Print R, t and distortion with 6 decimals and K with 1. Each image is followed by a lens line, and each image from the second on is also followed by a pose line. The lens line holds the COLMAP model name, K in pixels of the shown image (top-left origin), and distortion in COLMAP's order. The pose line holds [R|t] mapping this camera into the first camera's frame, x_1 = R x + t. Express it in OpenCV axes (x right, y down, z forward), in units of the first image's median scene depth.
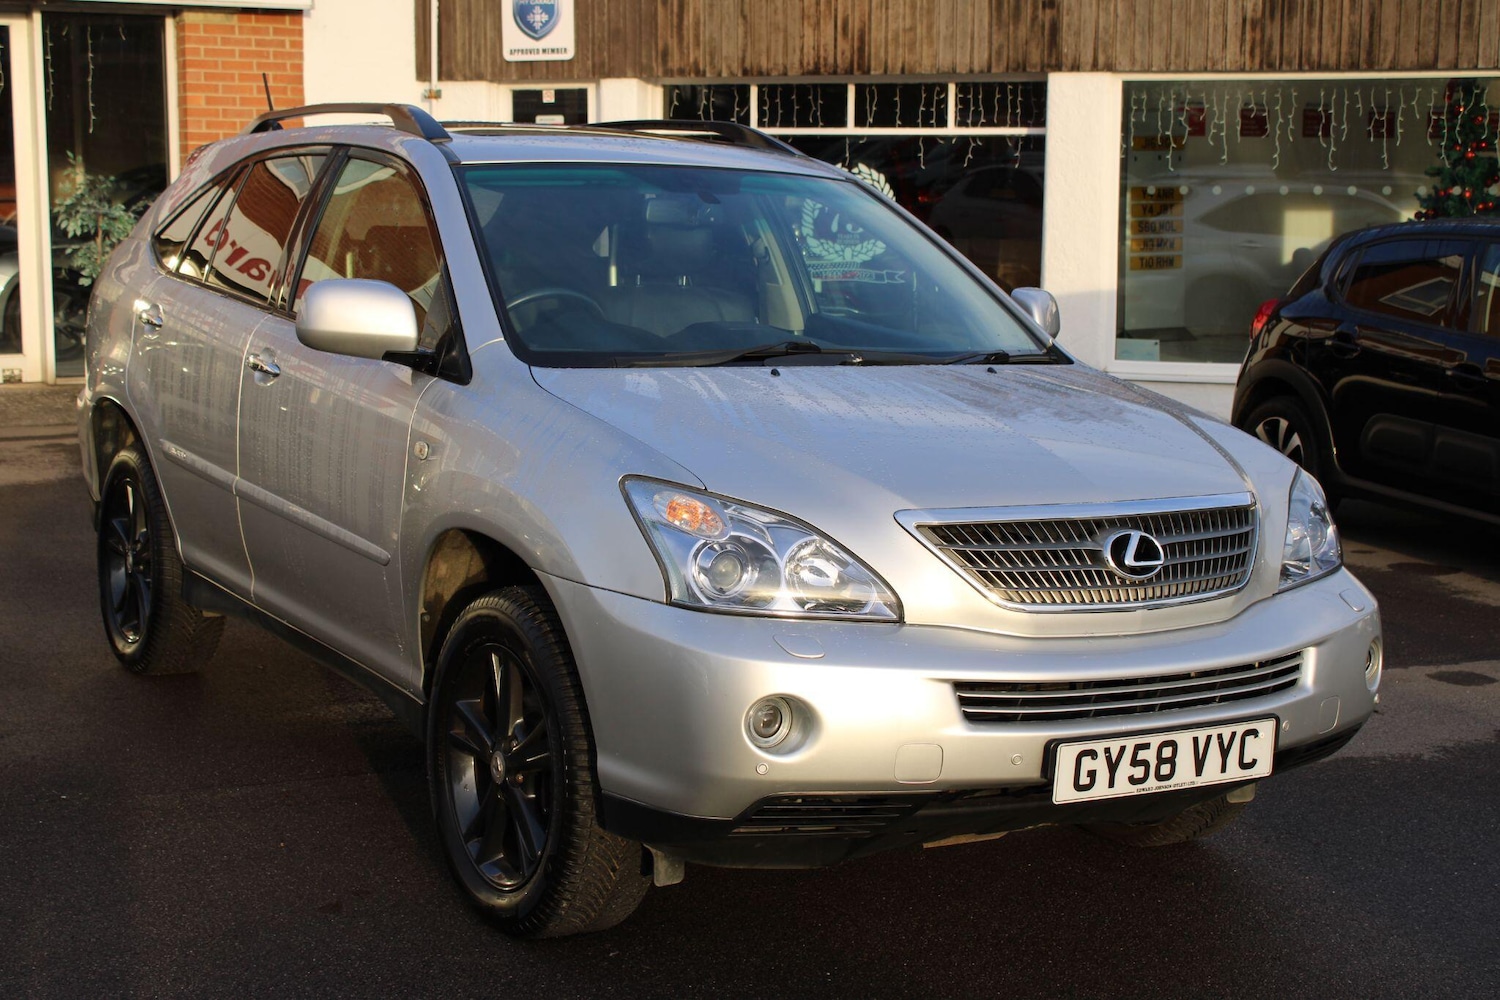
lens RADIAL K [[2294.8, 0, 750.2], [0, 2294.8, 517.0], [0, 0, 1]] dist [-0.016731, 0.134587]
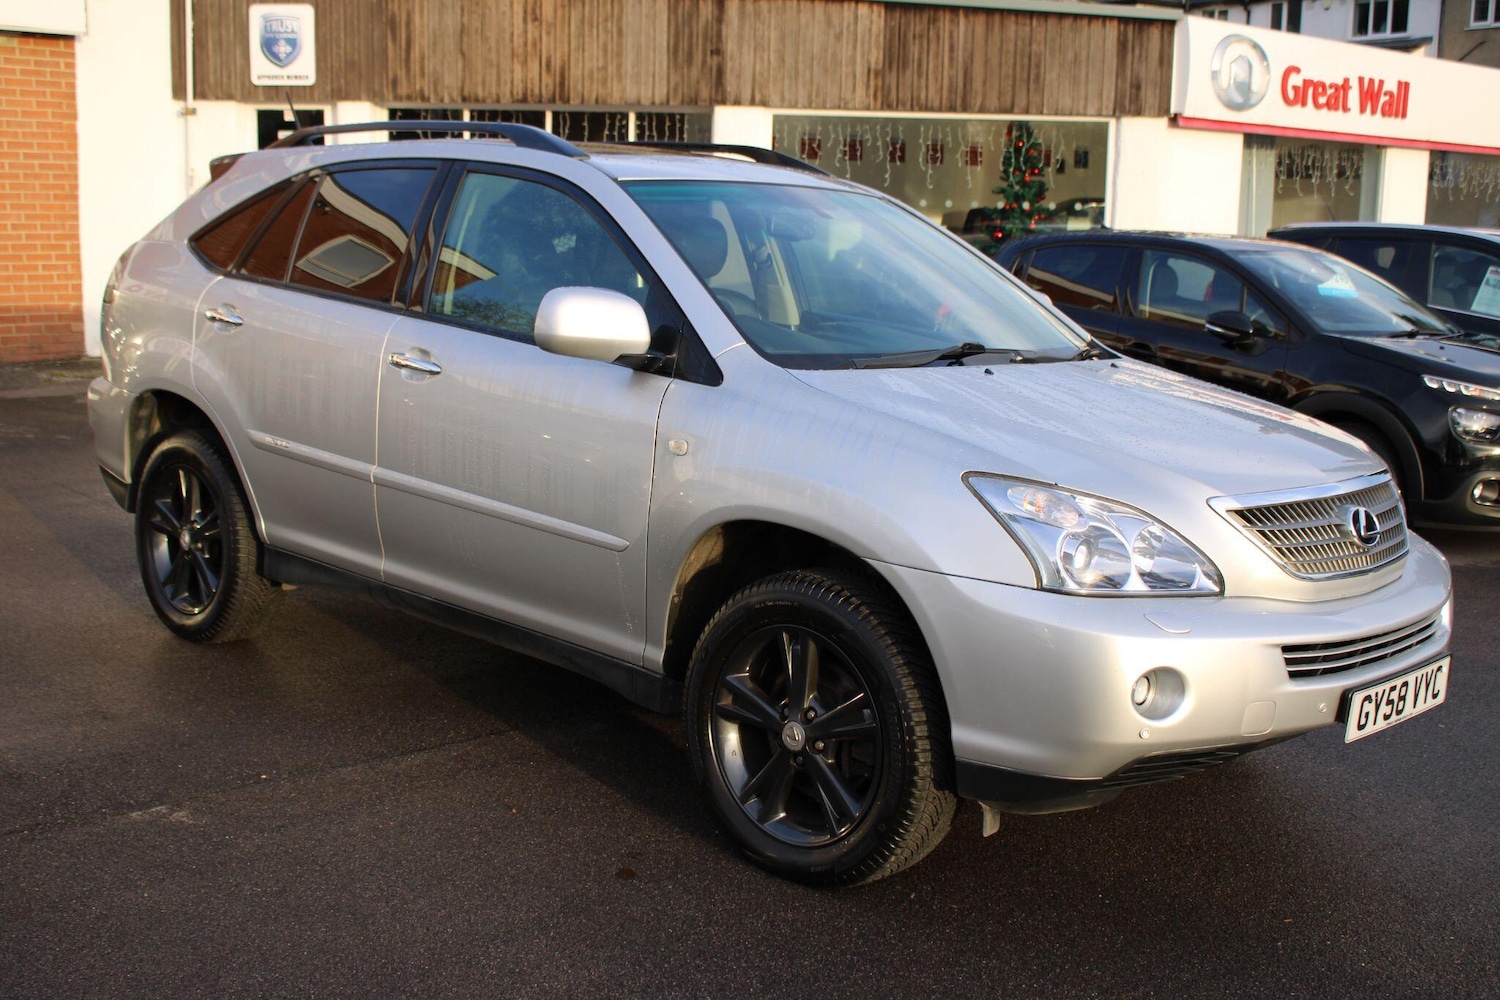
lens RADIAL K [[1744.8, 0, 749.5], [0, 1744.8, 497.5], [0, 0, 1]] dist [-0.094916, 0.159380]
pose [[0.961218, -0.032103, 0.273913, -0.124556], [0.023348, 0.999109, 0.035163, -0.012234], [-0.274798, -0.027404, 0.961111, 0.073002]]
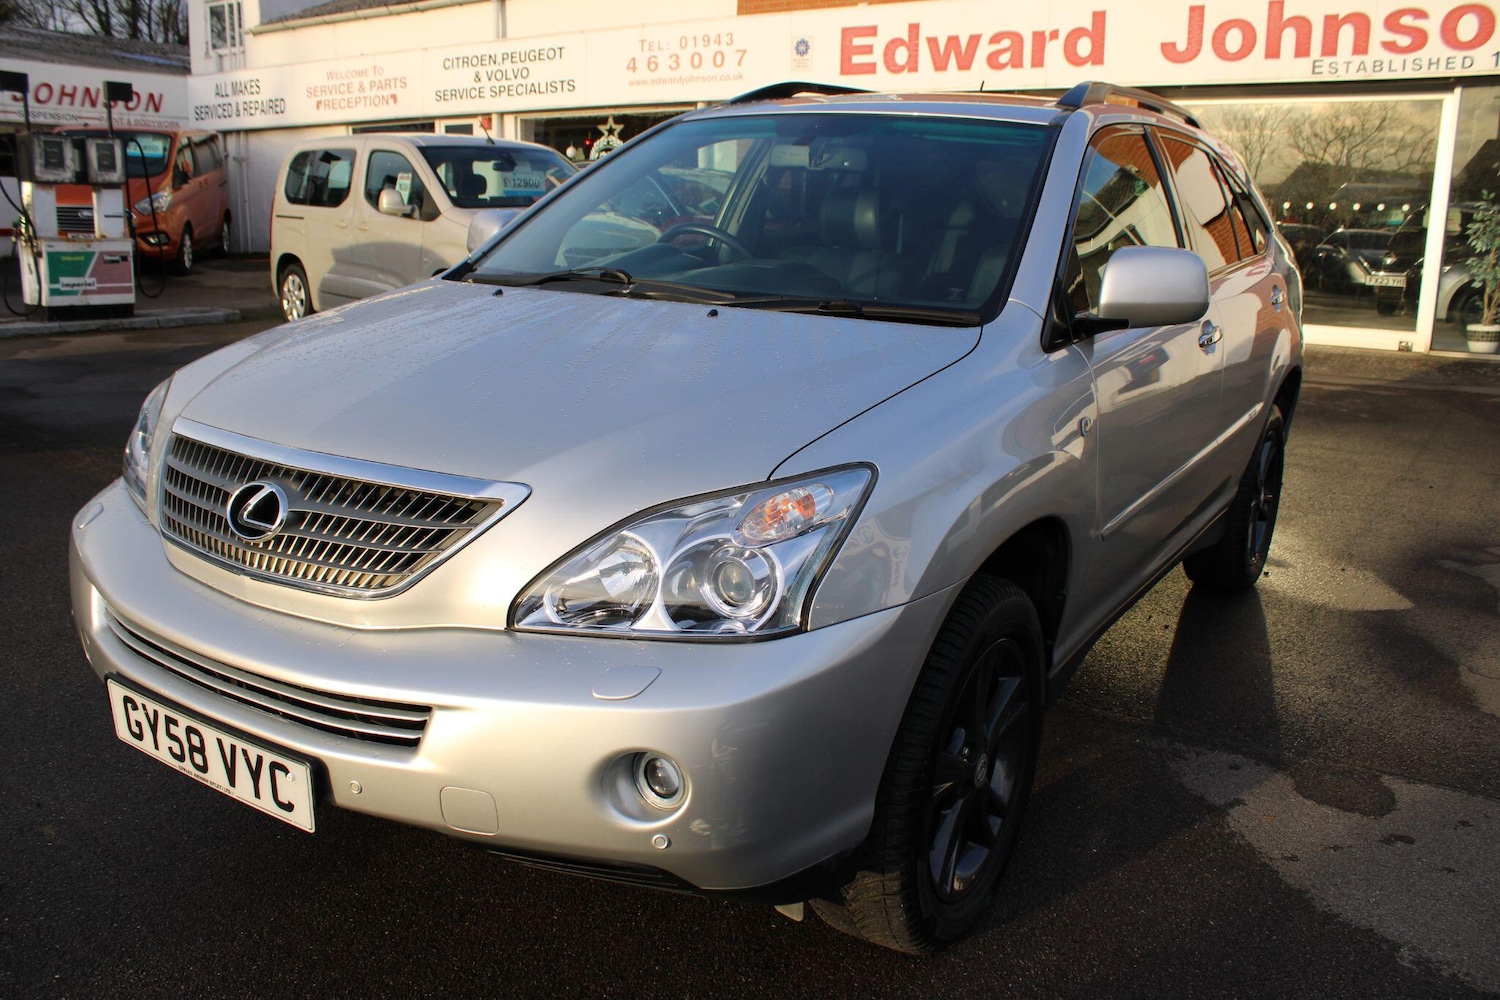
lens RADIAL K [[1260.0, 0, 739.6], [0, 1260.0, 508.5], [0, 0, 1]] dist [-0.159593, 0.140552]
pose [[0.430637, 0.199285, -0.880249, 0.207644], [-0.134933, 0.978572, 0.155533, -0.025514], [0.892382, 0.051796, 0.448299, 0.309445]]
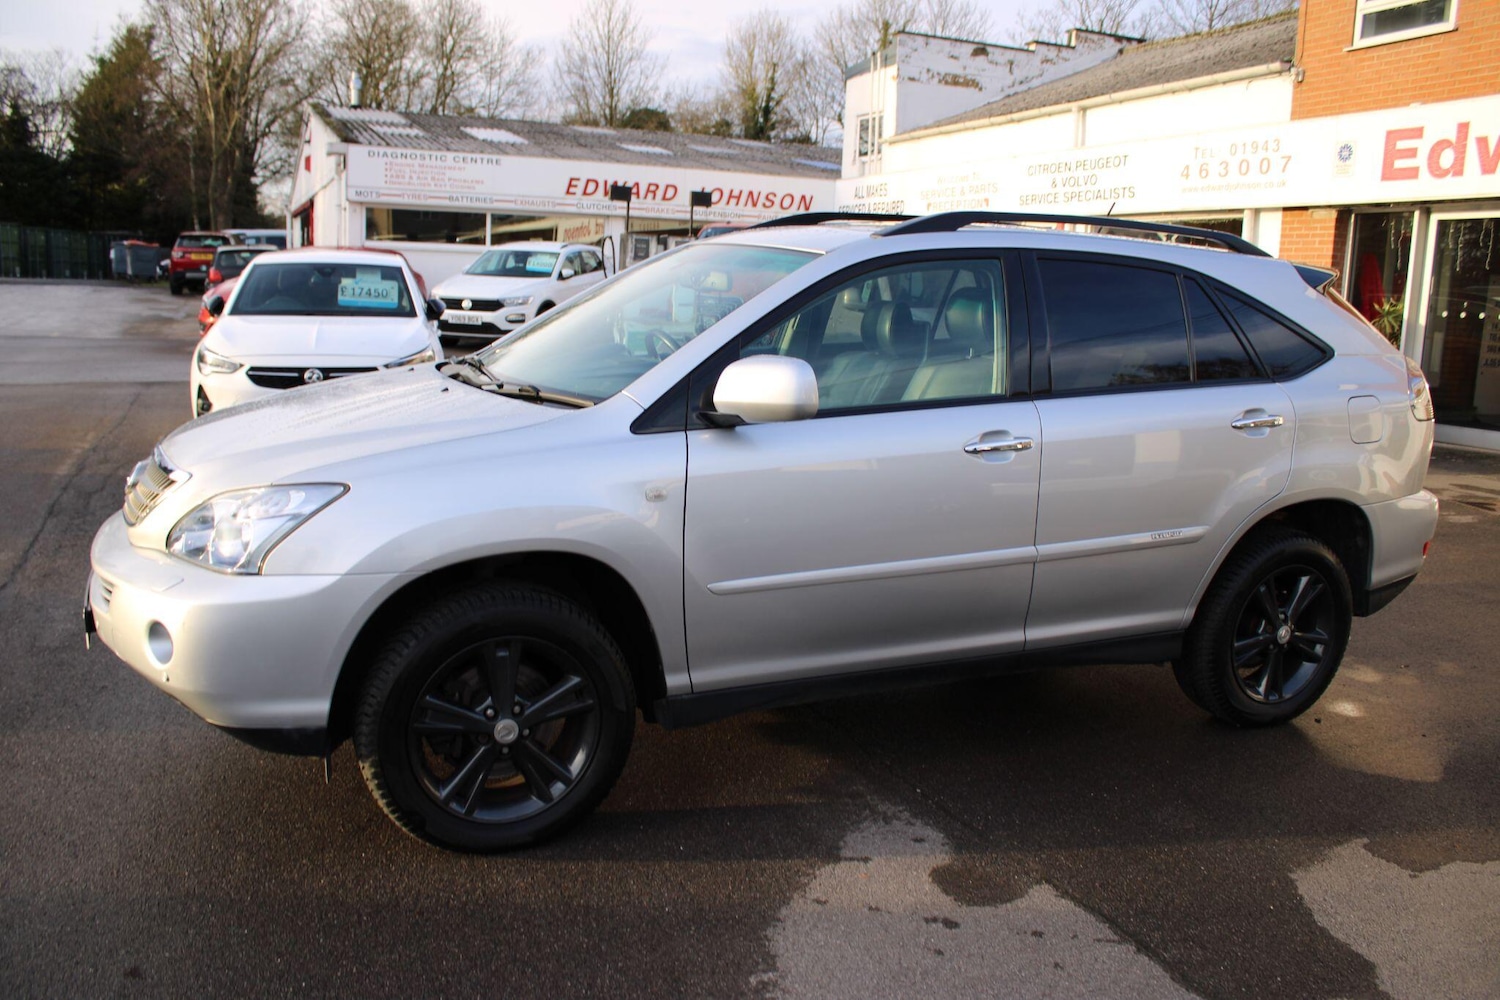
lens RADIAL K [[1260.0, 0, 739.6], [0, 1260.0, 508.5], [0, 0, 1]] dist [-0.159593, 0.140552]
pose [[-0.128595, 0.152453, -0.979909, 0.295565], [-0.177113, 0.968696, 0.173951, -0.056938], [0.975753, 0.195924, -0.097569, 0.477215]]
